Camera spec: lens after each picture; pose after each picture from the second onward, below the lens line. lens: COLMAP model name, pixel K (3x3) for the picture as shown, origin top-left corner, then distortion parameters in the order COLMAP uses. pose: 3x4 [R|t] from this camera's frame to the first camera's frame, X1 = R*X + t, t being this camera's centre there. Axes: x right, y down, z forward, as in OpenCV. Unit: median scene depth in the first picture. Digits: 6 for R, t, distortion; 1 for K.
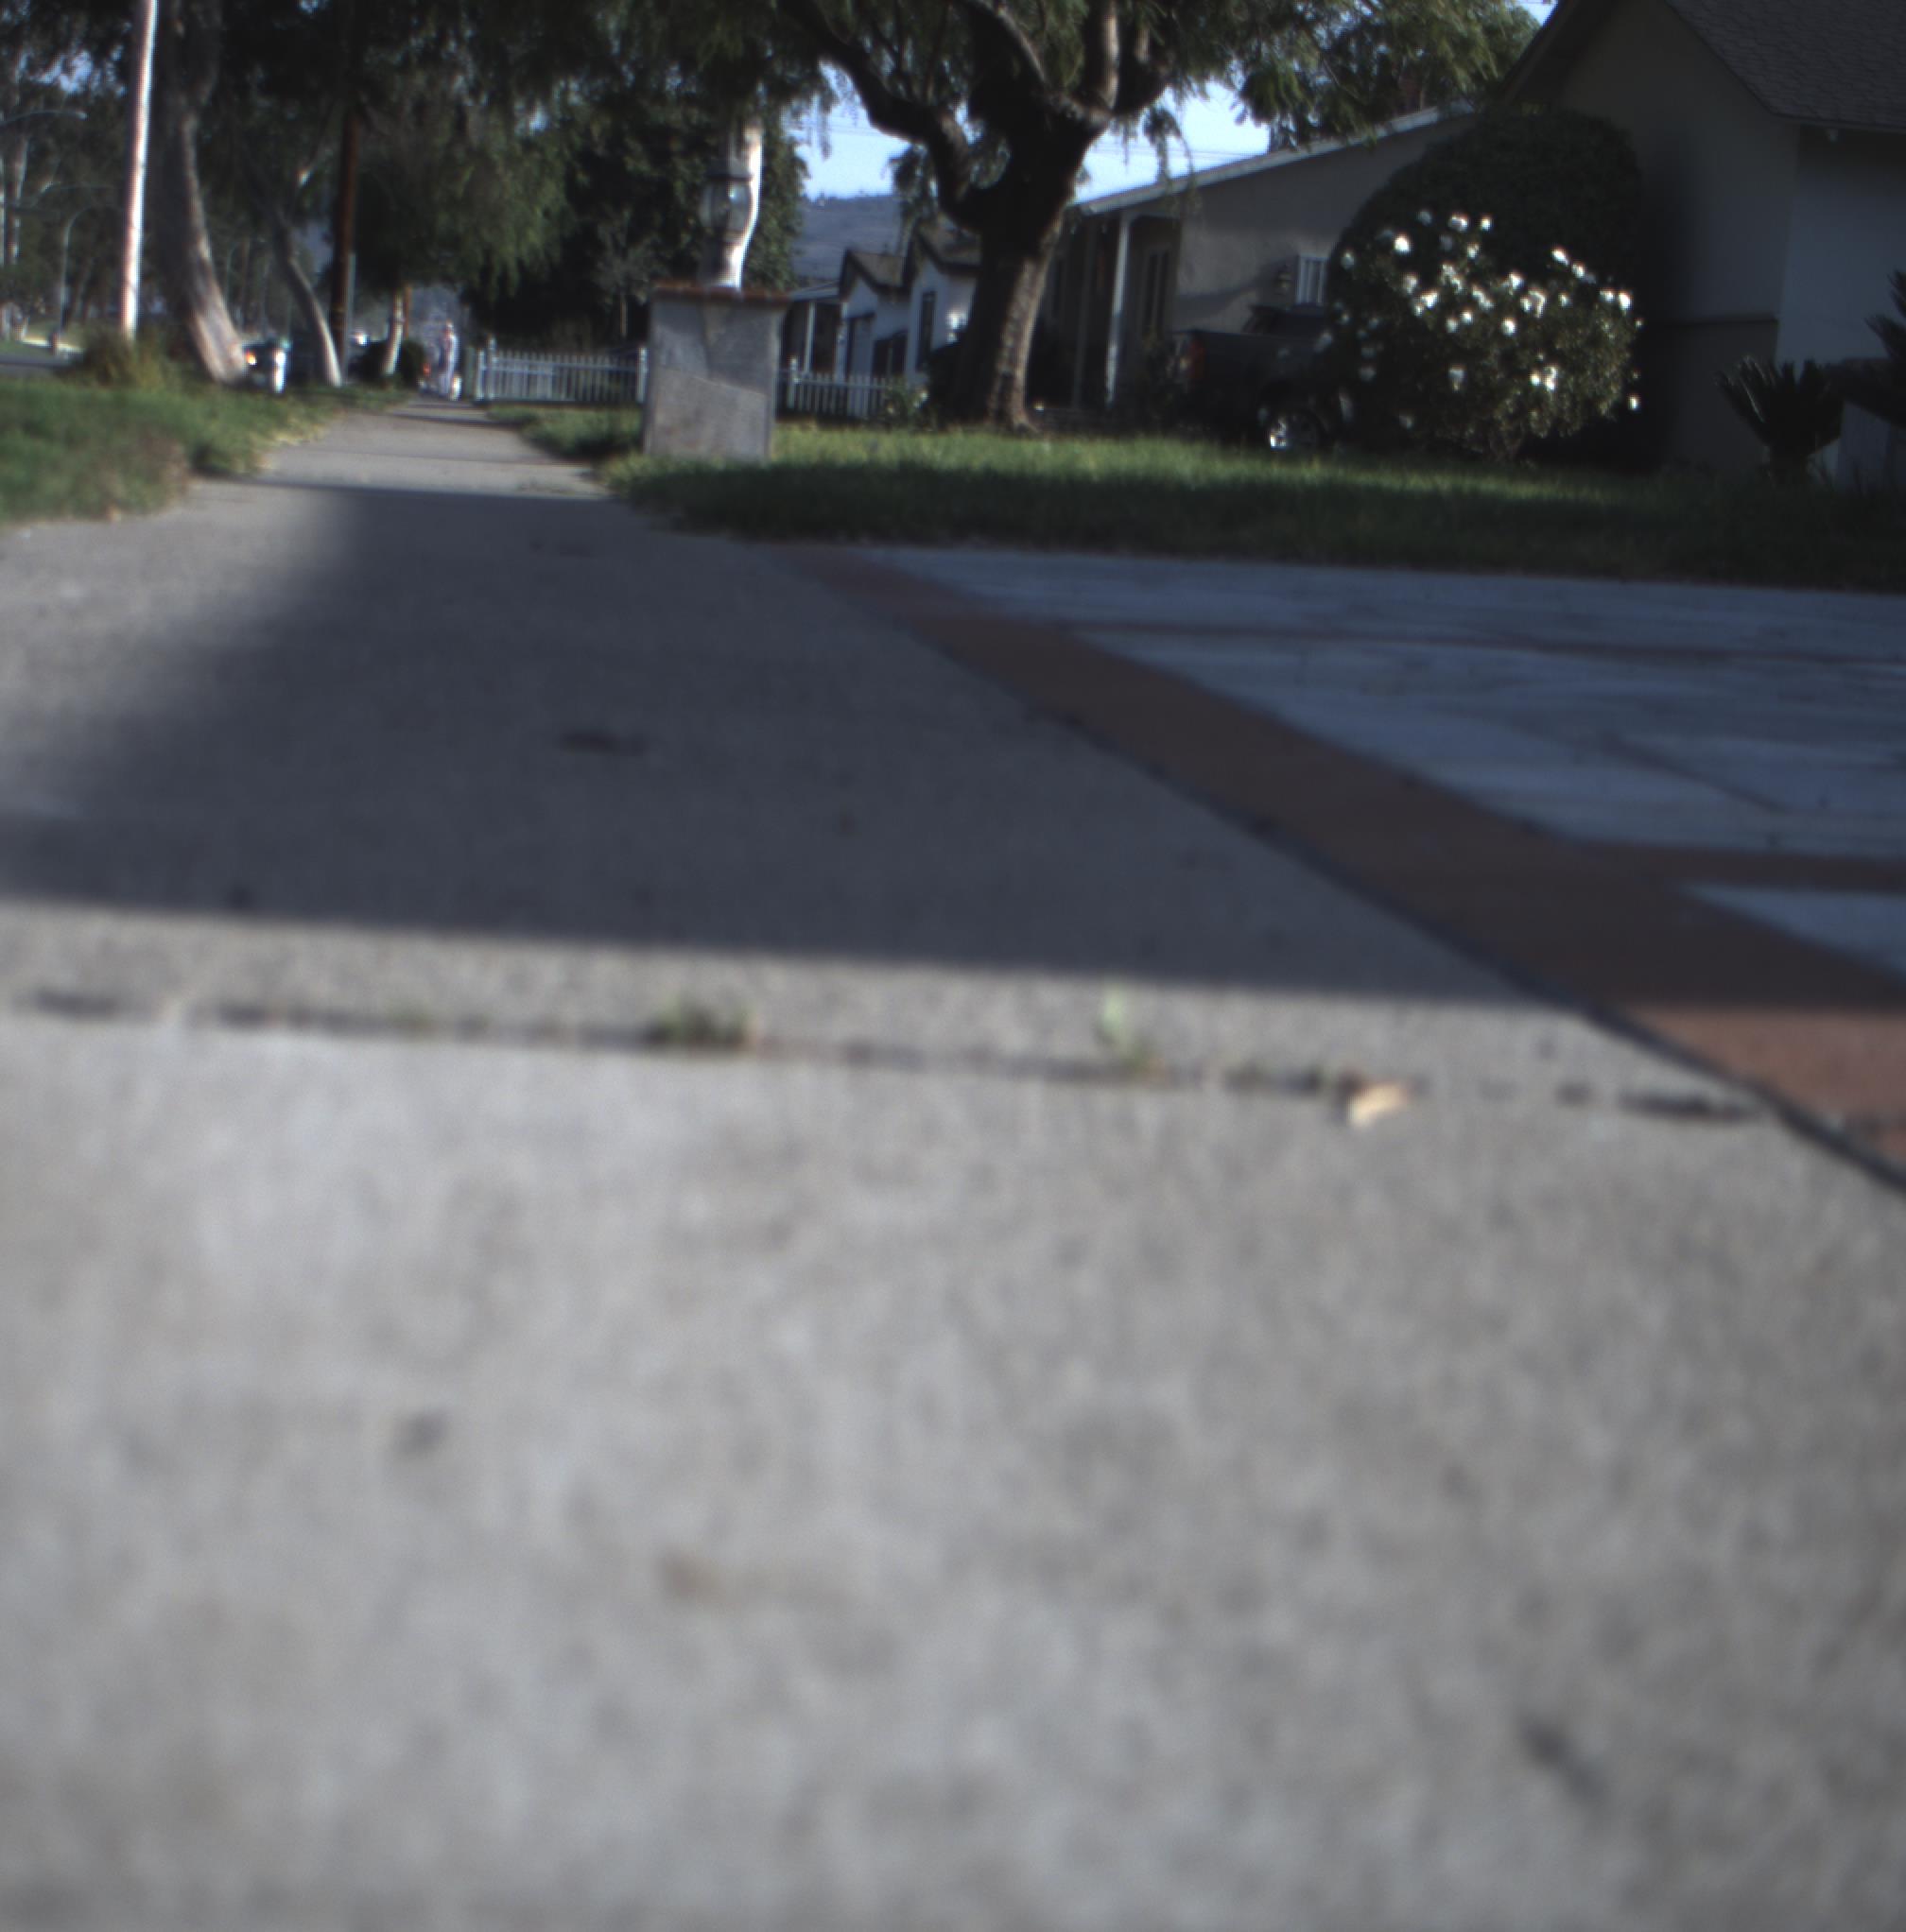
lens RADIAL K [[4238.5, 0, 755.6], [0, 4238.5, 966.3], [0, 0, 1]] dist [-0.199355, 0.914609]
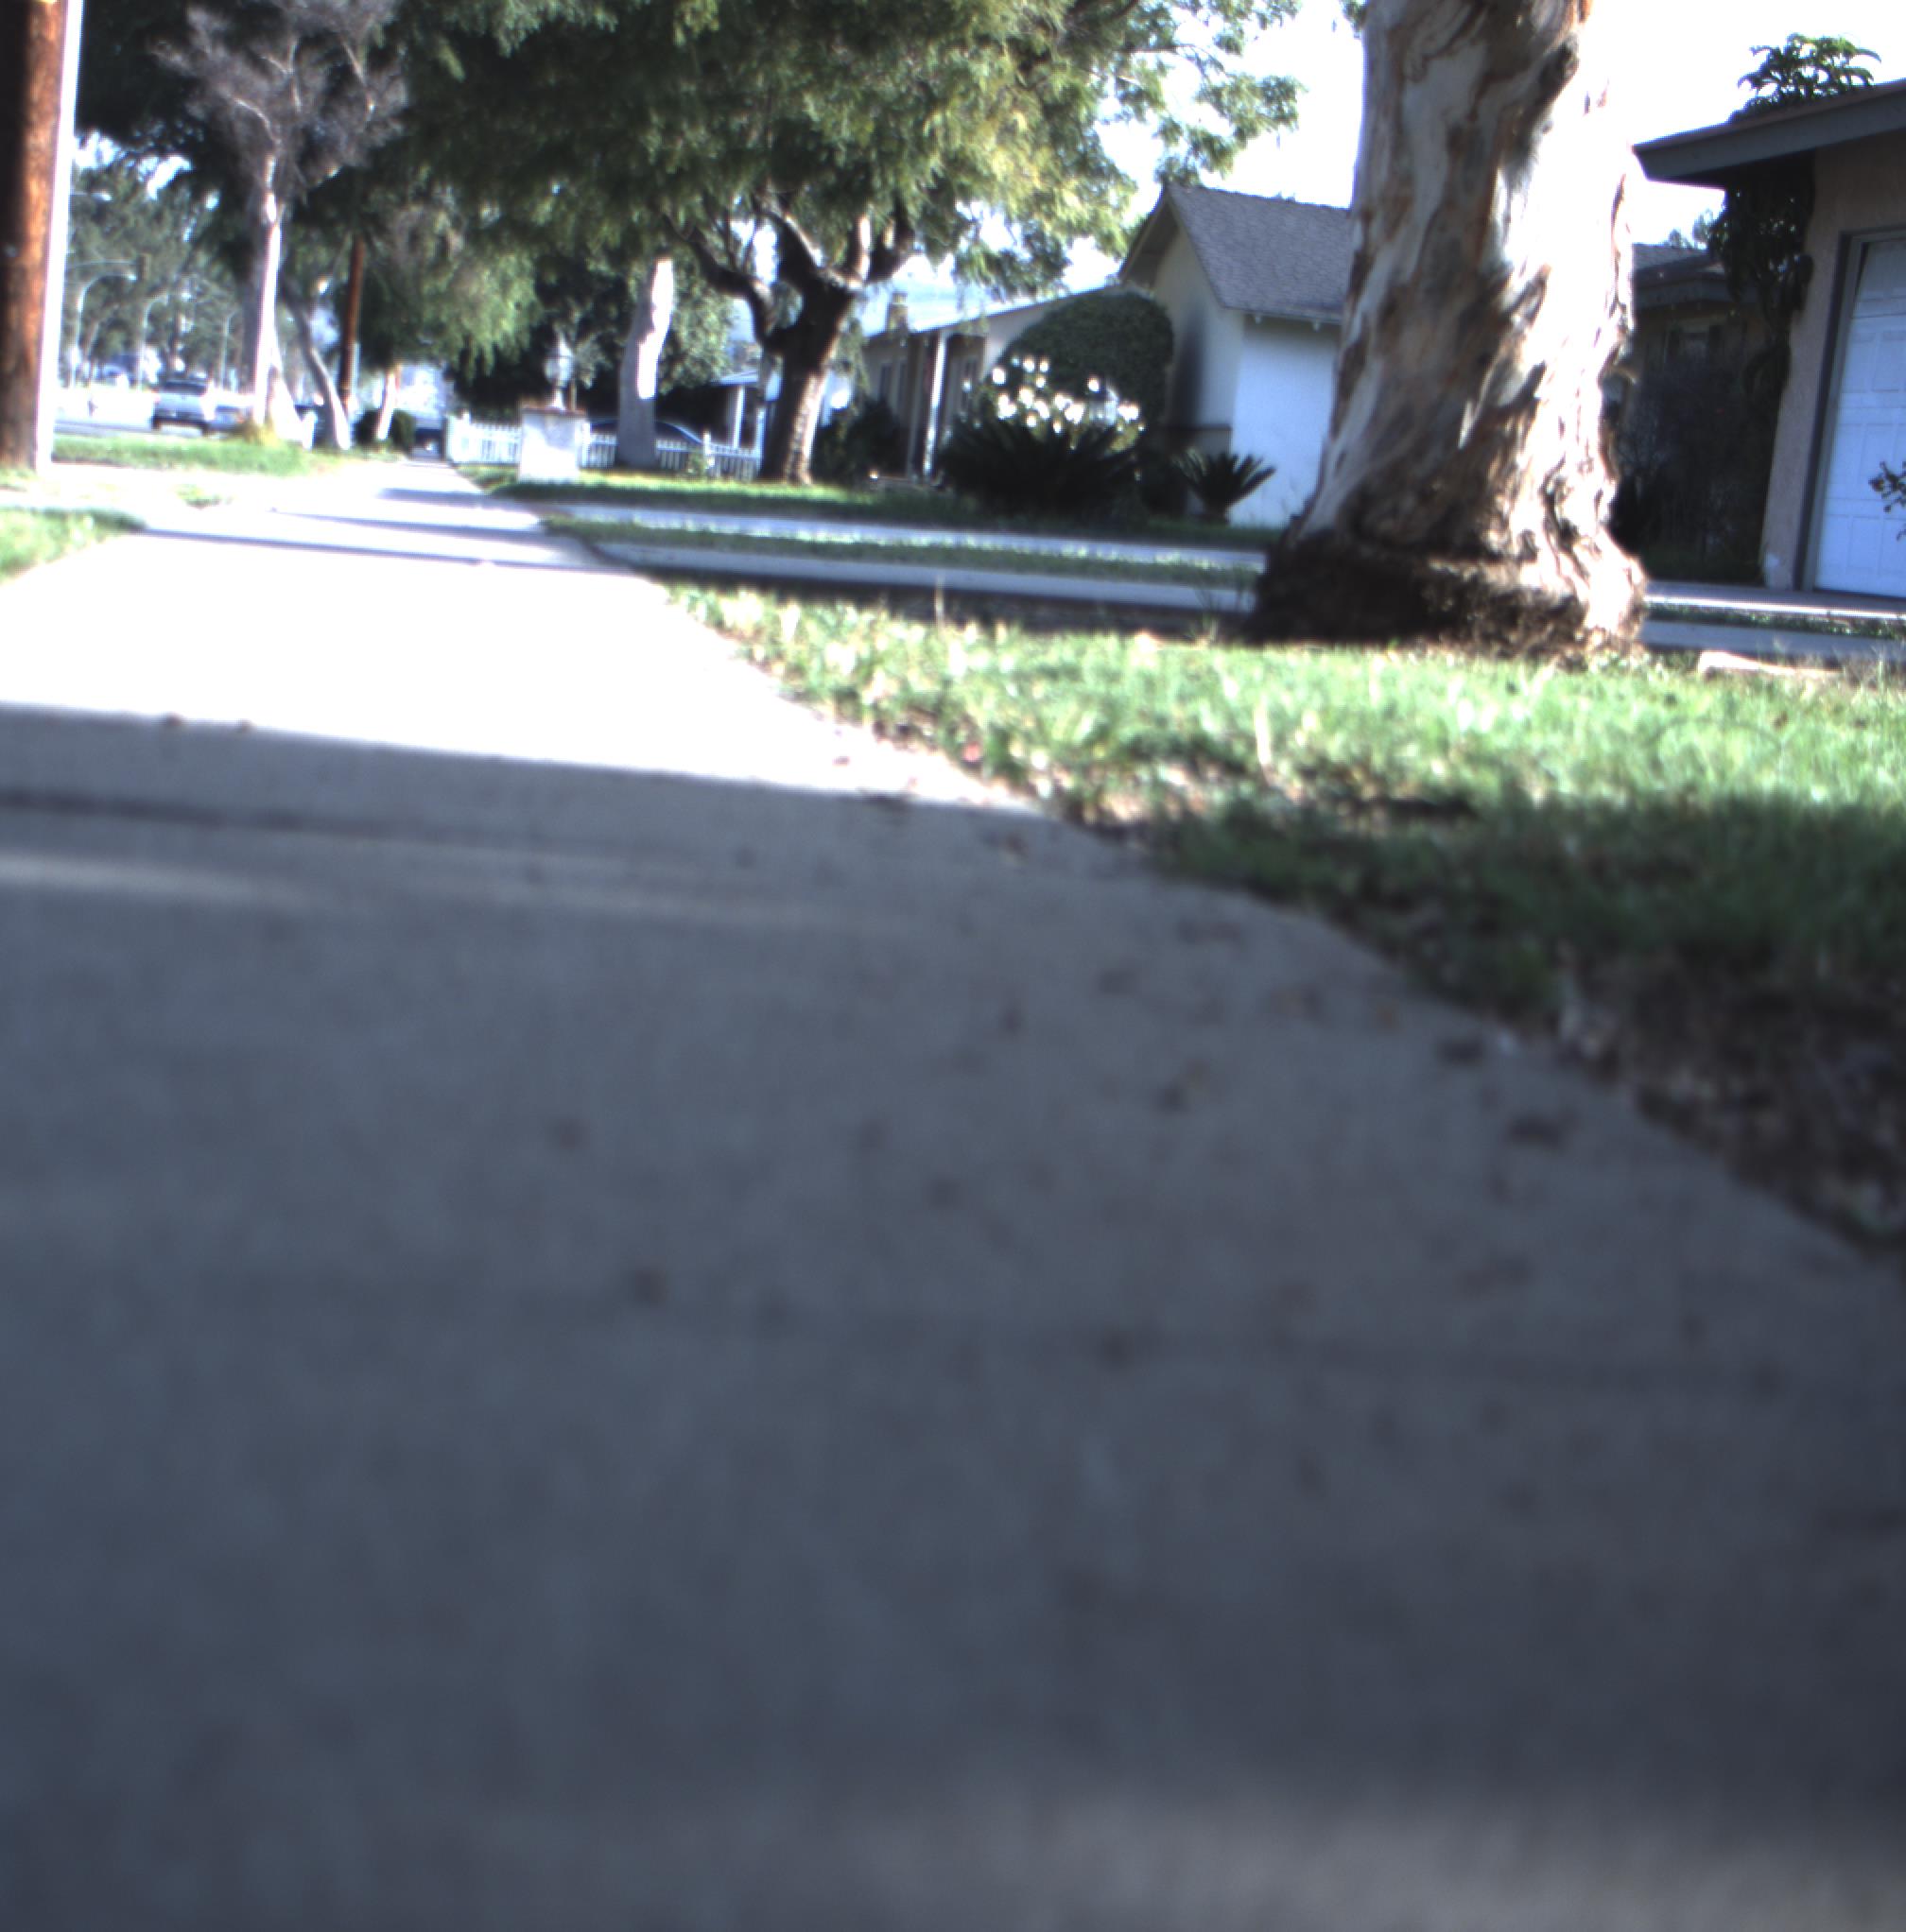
lens RADIAL K [[4238.5, 0, 755.6], [0, 4238.5, 966.3], [0, 0, 1]] dist [-0.199355, 0.914609]
pose [[0.999736, 0.022122, 0.006269, 0.022680], [-0.022015, 0.999618, -0.016708, 0.040822], [-0.006636, 0.016565, 0.999841, -0.297236]]
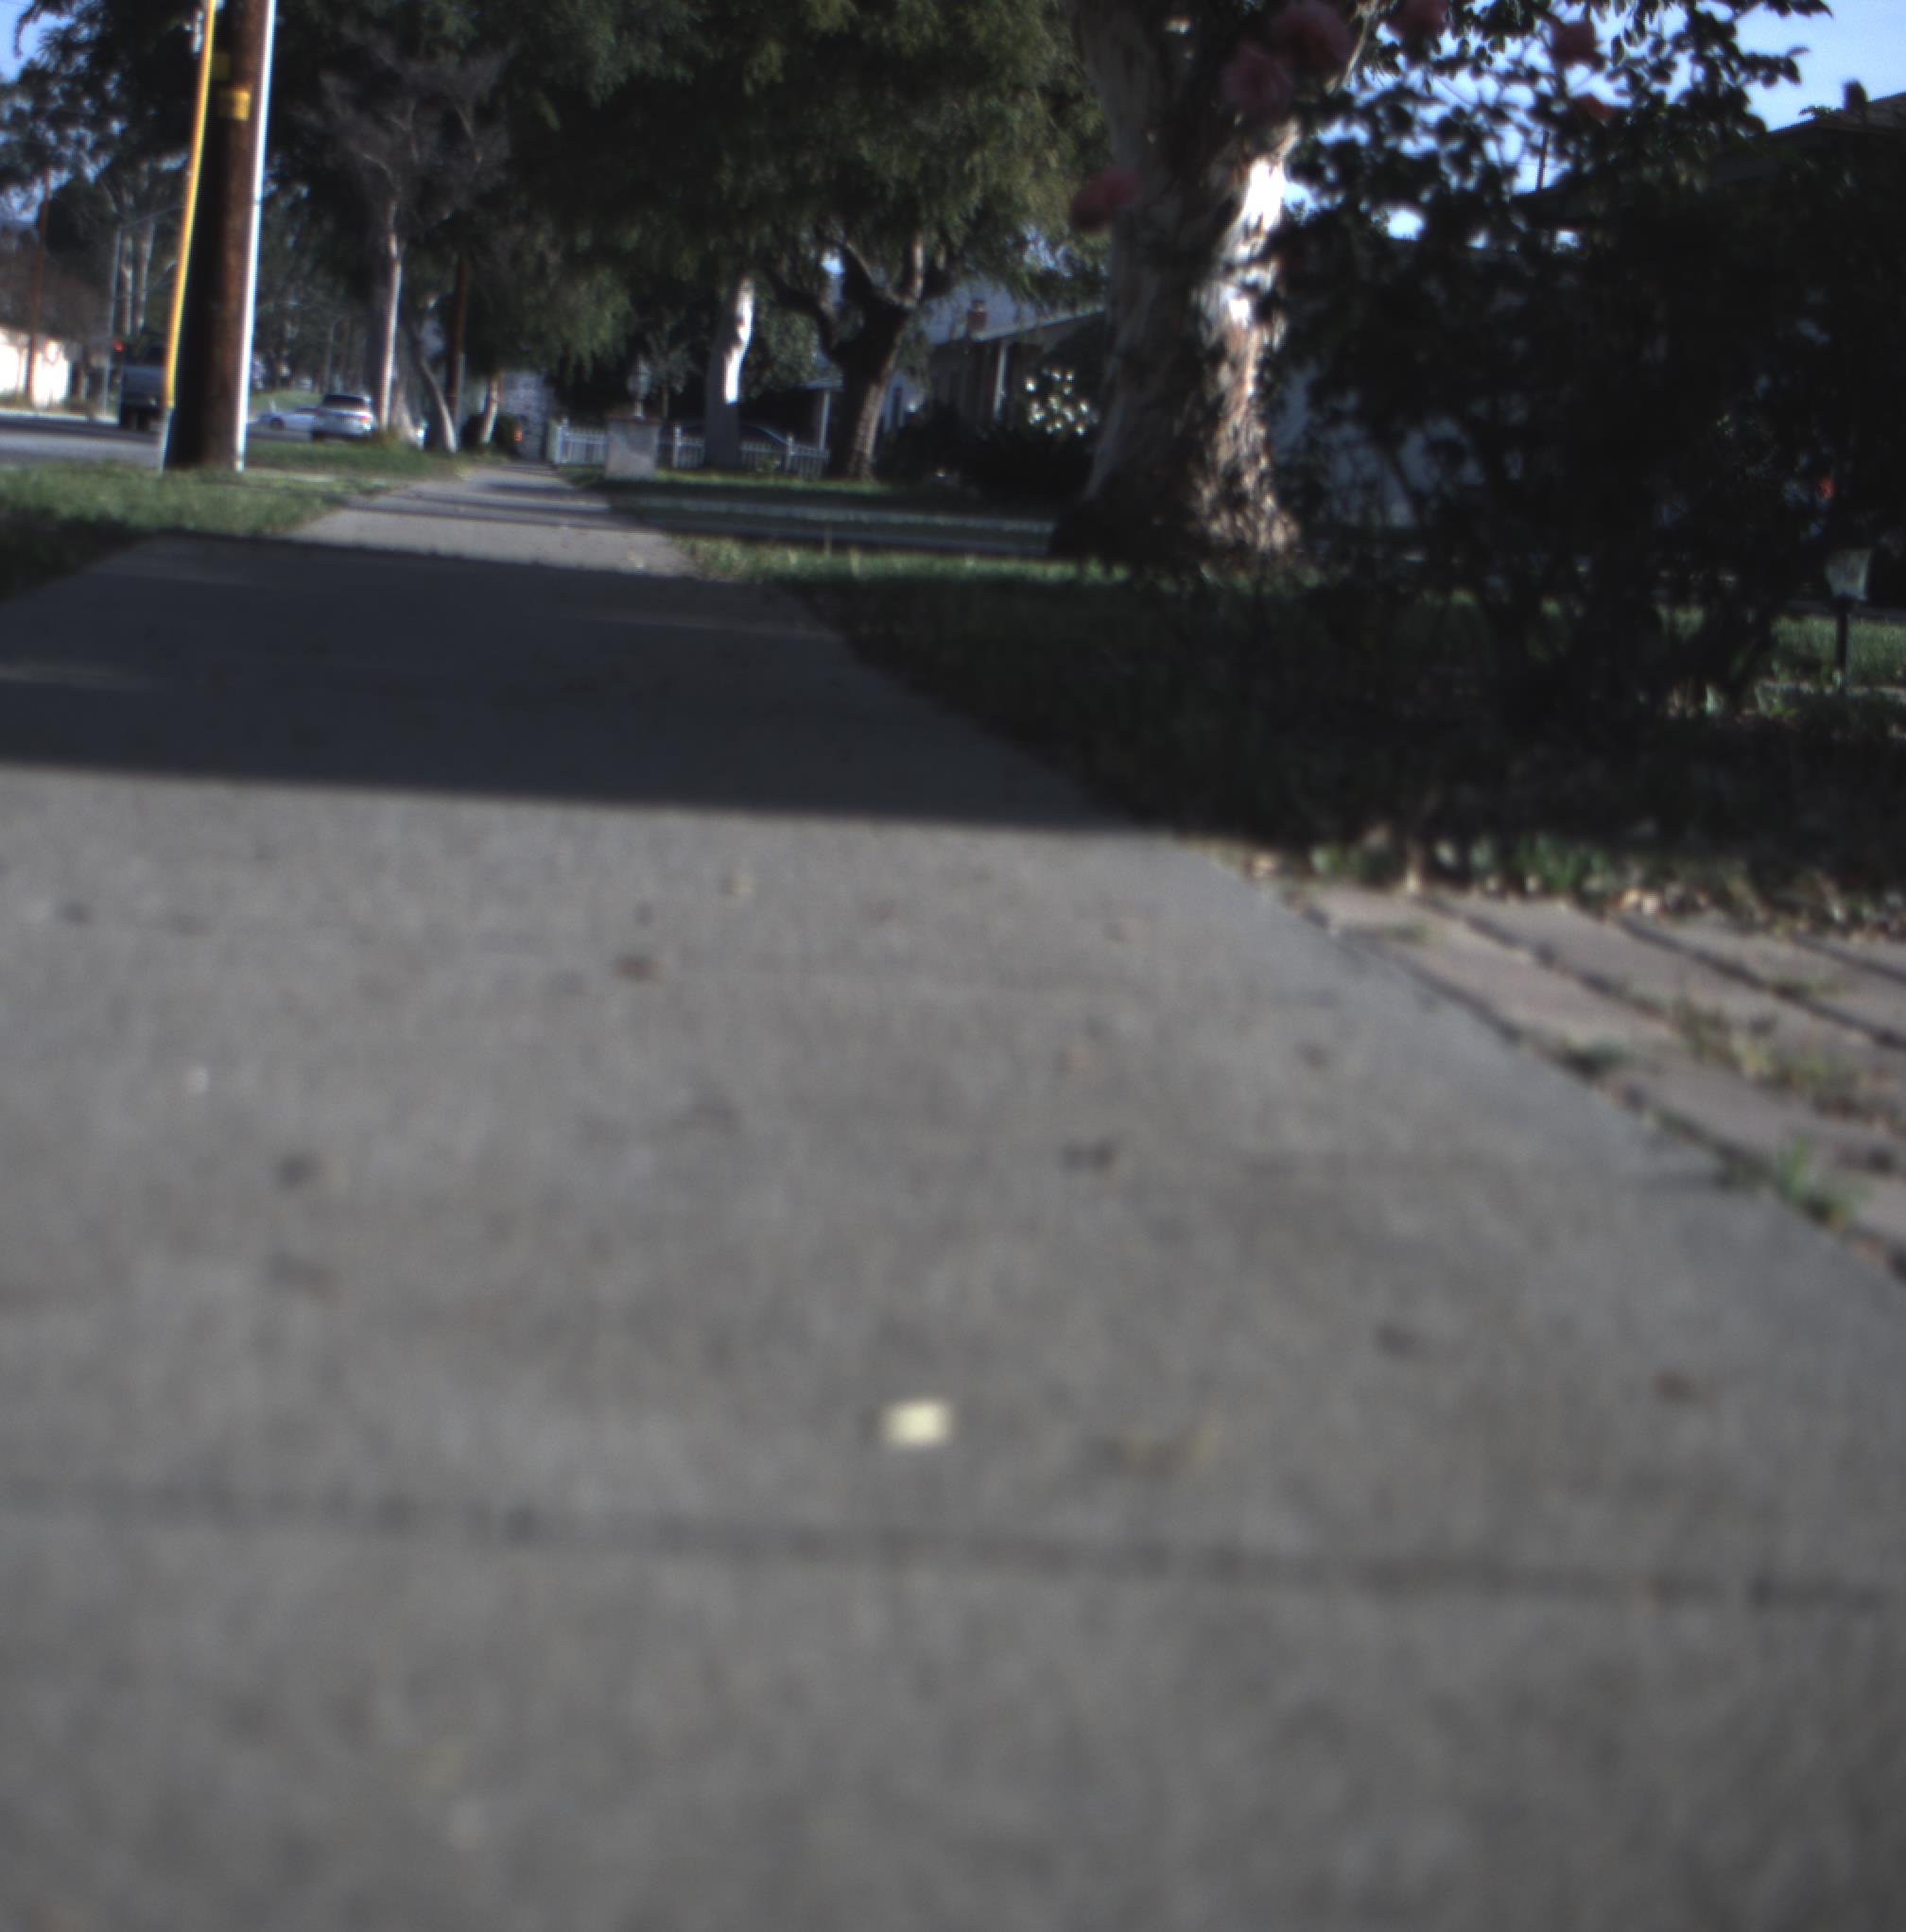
lens RADIAL K [[4238.5, 0, 755.6], [0, 4238.5, 966.3], [0, 0, 1]] dist [-0.199355, 0.914609]
pose [[0.999669, 0.018099, -0.018306, 0.030392], [-0.018401, 0.999695, -0.016444, 0.054716], [0.018003, 0.016776, 0.999697, -0.398950]]
